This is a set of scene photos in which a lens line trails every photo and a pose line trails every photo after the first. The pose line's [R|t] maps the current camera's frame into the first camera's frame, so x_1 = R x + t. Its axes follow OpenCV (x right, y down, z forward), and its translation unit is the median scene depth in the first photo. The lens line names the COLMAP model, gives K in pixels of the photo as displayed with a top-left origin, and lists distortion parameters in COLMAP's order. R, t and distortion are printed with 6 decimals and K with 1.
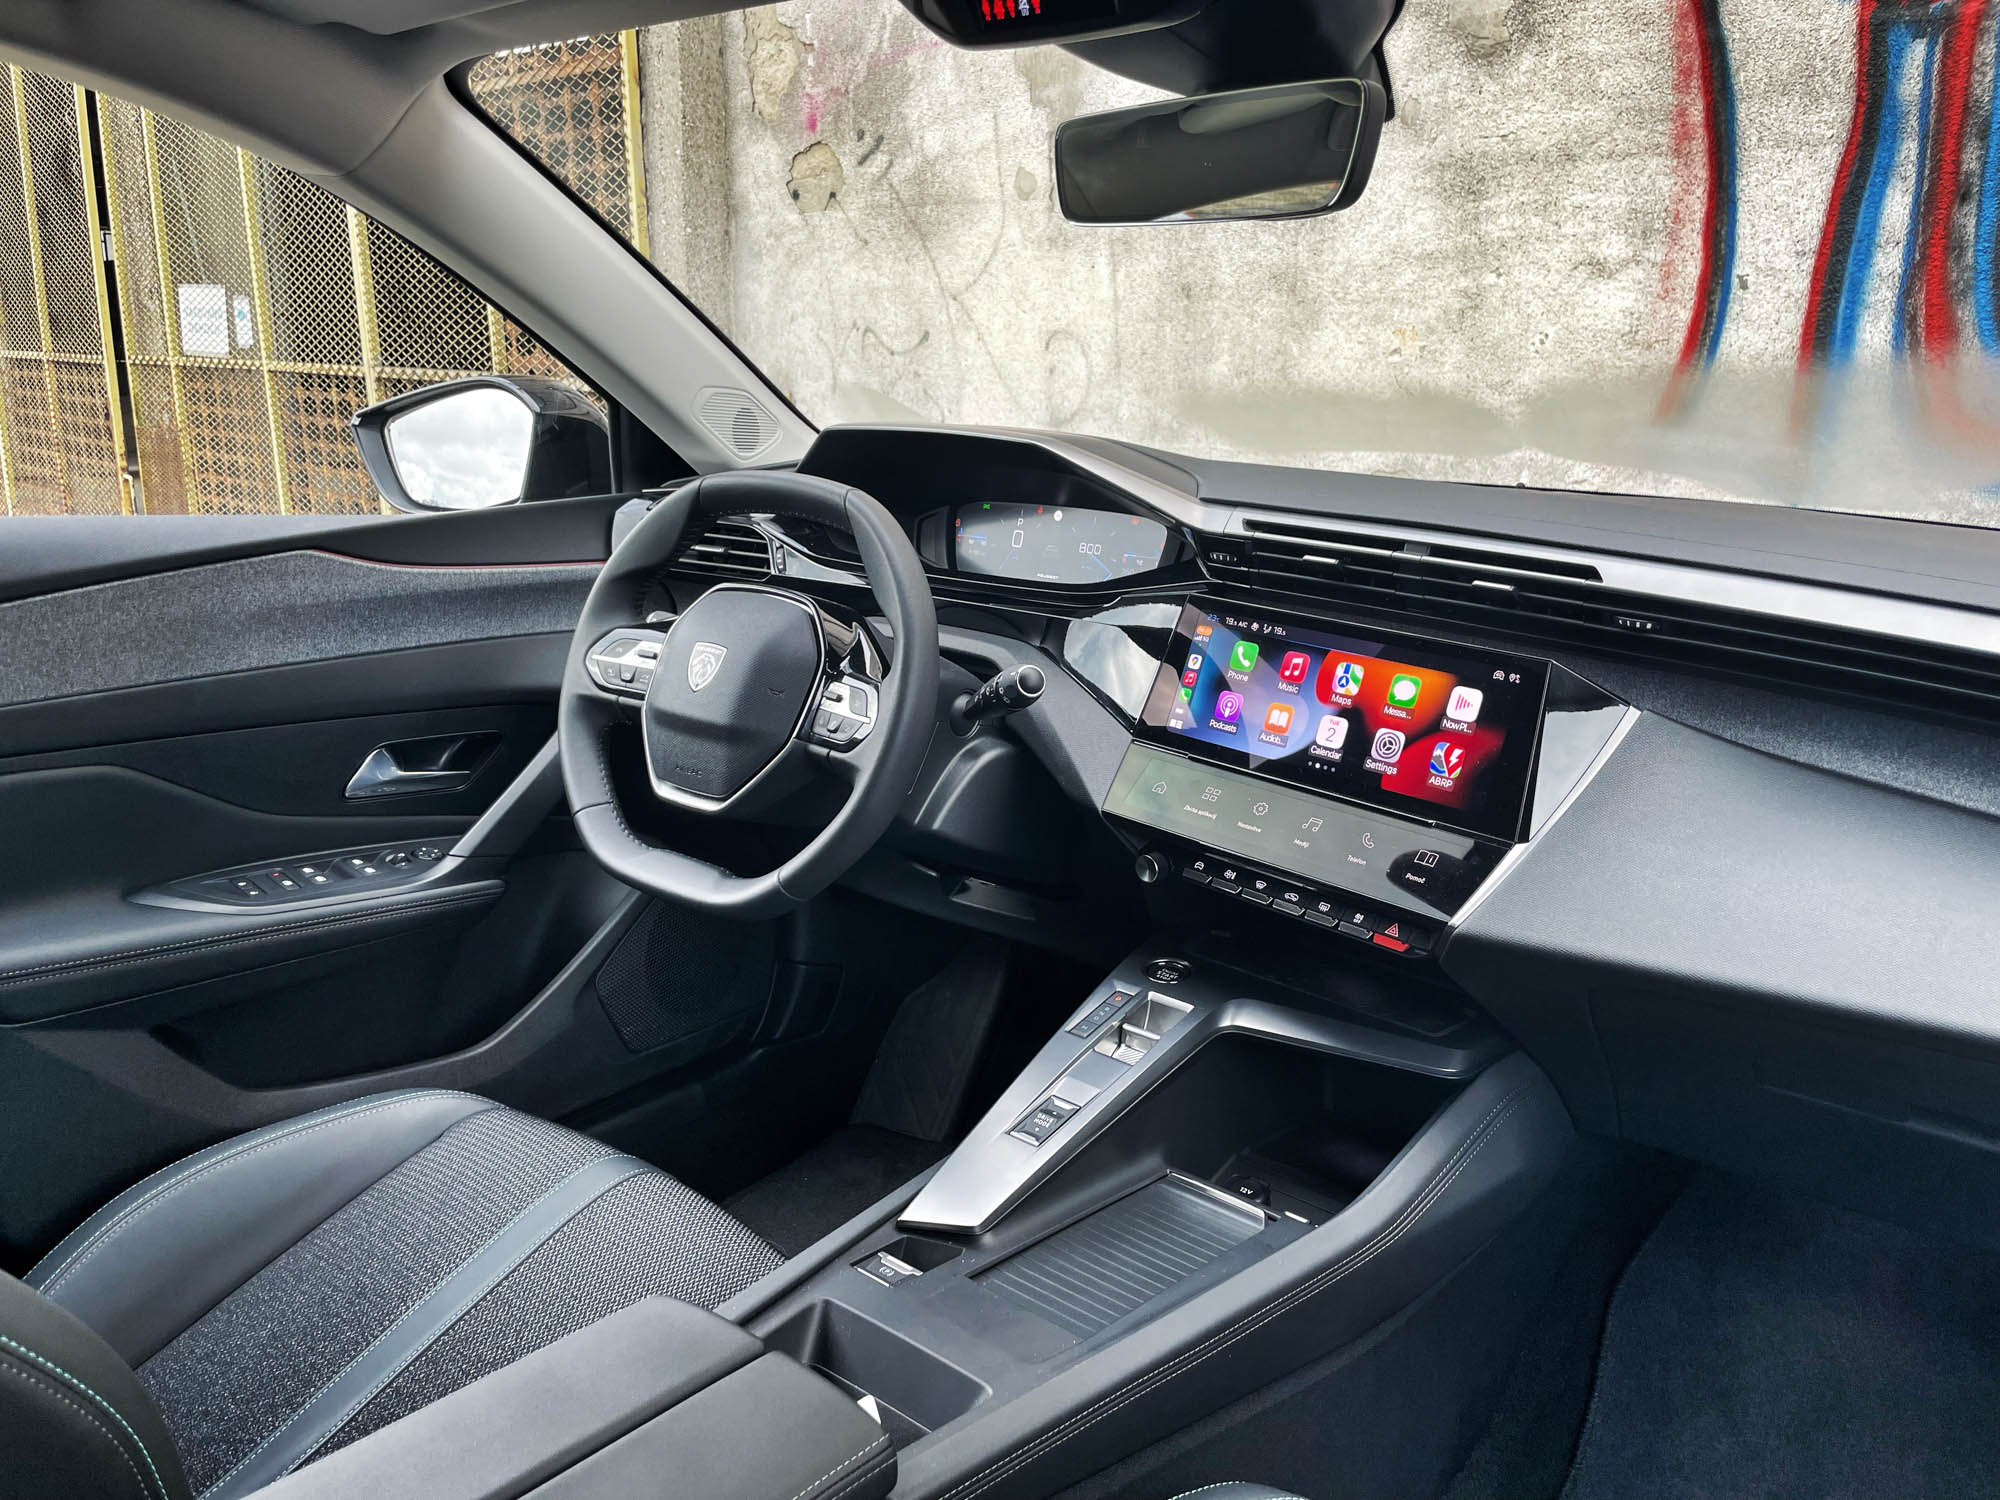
lens RADIAL K [[1532.1, 0, 989.6], [0, 1532.1, 748.6], [0, 0, 1]] dist [0.069149, -0.098537]
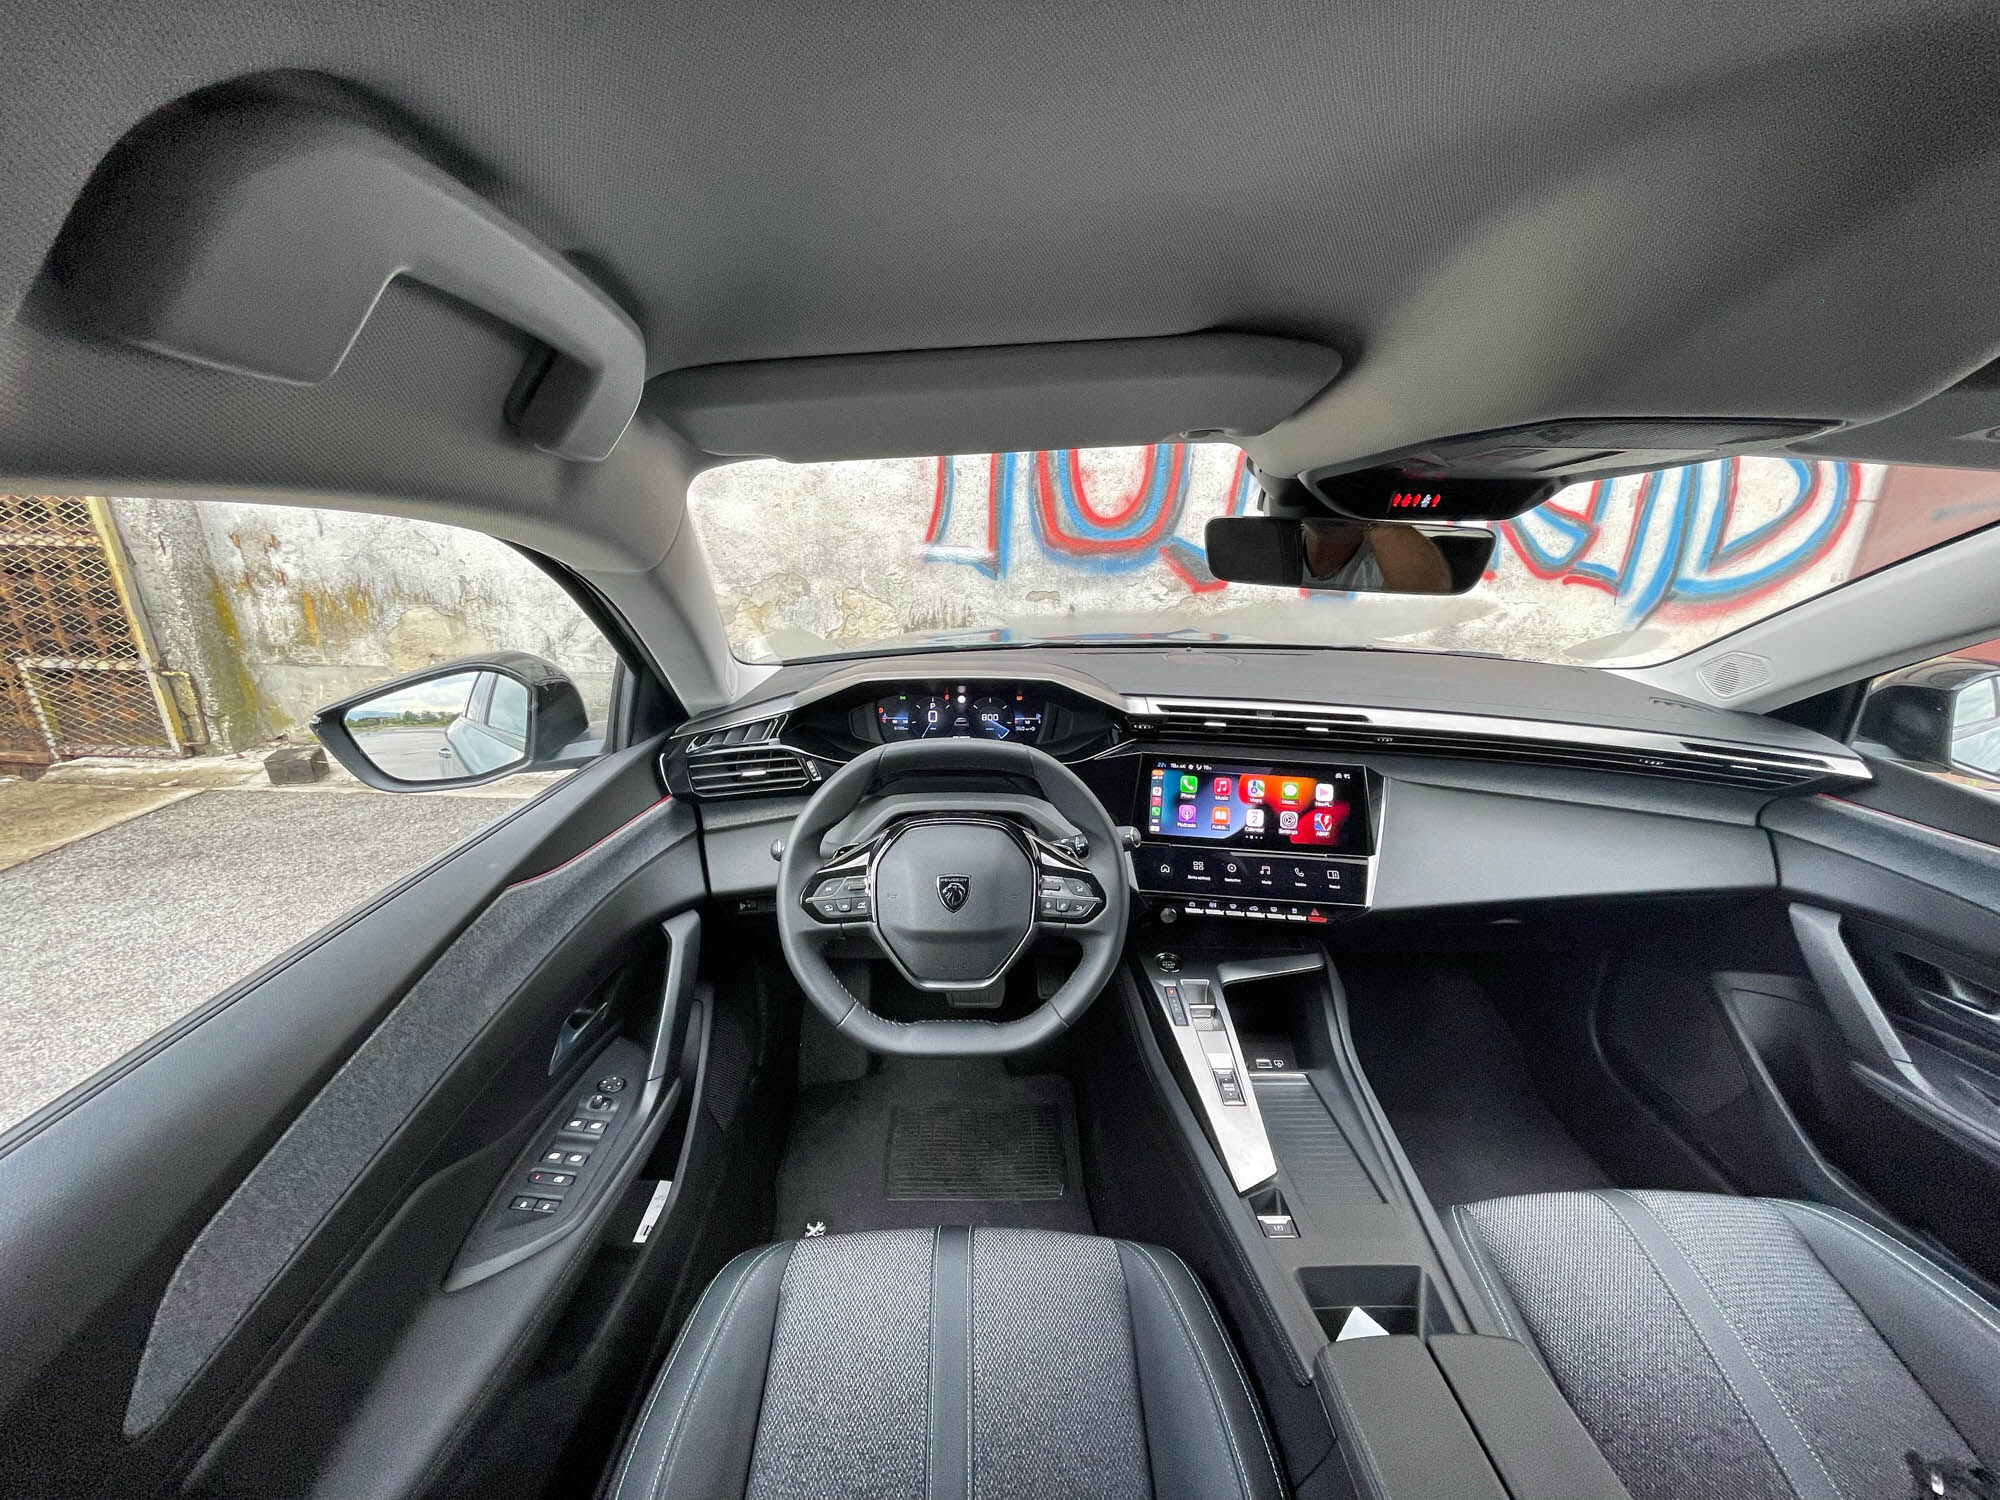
lens RADIAL K [[808.0, 0, 994.0], [0, 808.0, 751.4], [0, 0, 1]] dist [-0.003651, 0.001484]
pose [[0.756776, -0.228724, 0.612352, -0.604476], [0.168131, 0.973377, 0.155788, -0.297597], [-0.631681, -0.014941, 0.775084, 0.439395]]
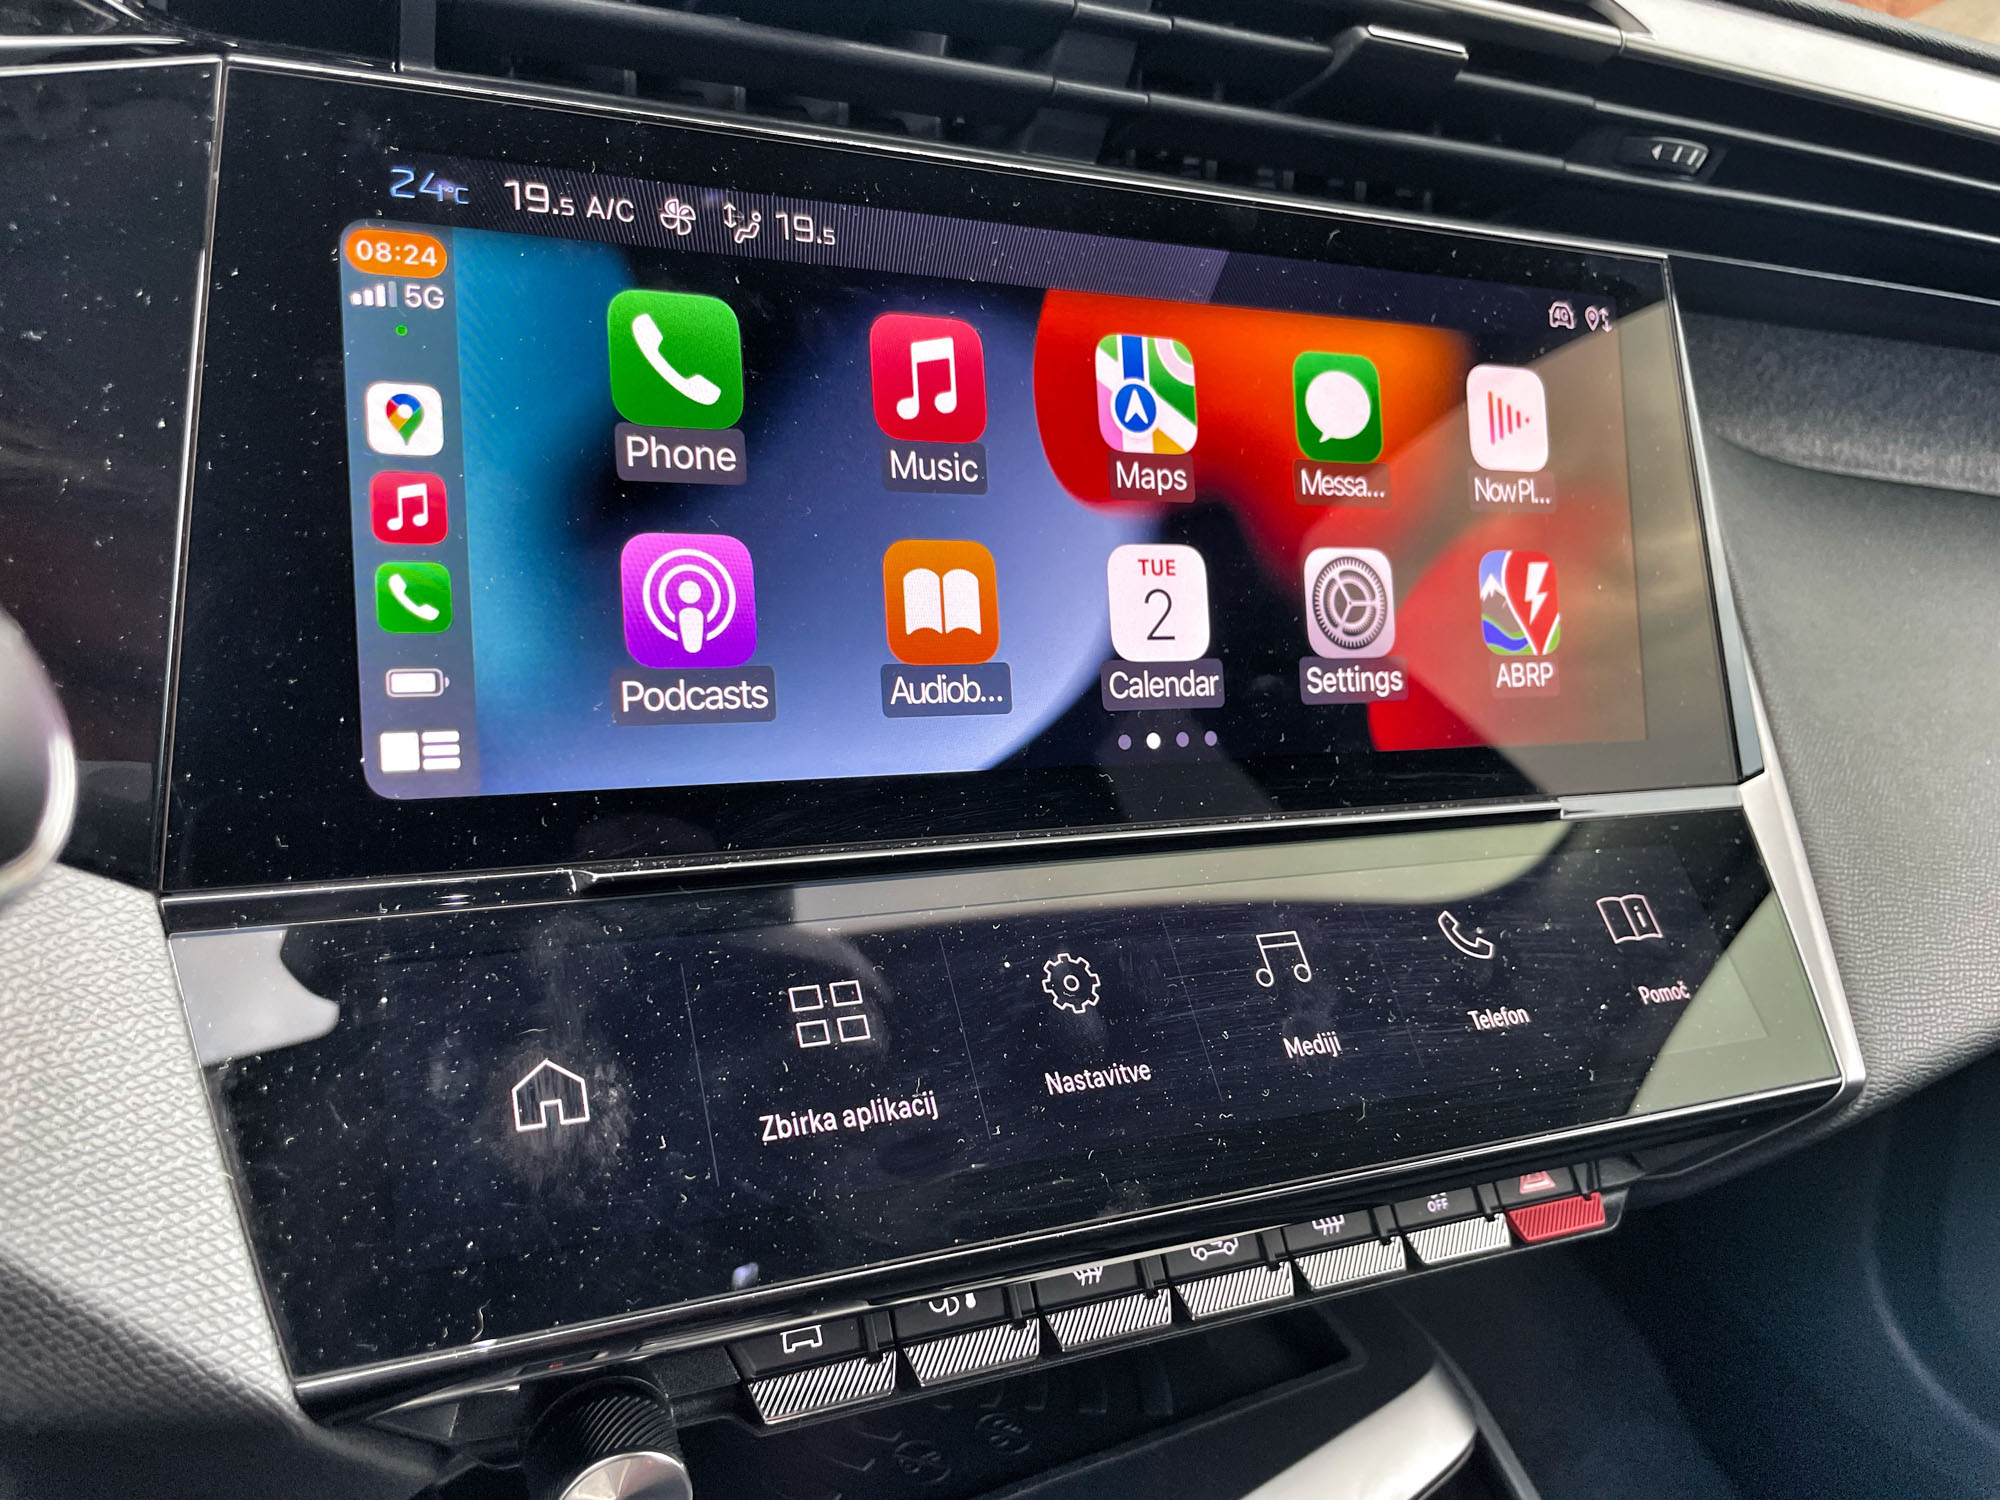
lens RADIAL K [[1532.1, 0, 992.8], [0, 1532.1, 743.4], [0, 0, 1]] dist [0.069149, -0.098537]
pose [[0.352500, -0.298357, 0.886976, -0.029076], [0.160302, 0.953057, 0.256878, -0.060514], [-0.921980, 0.051635, 0.383779, 0.928111]]
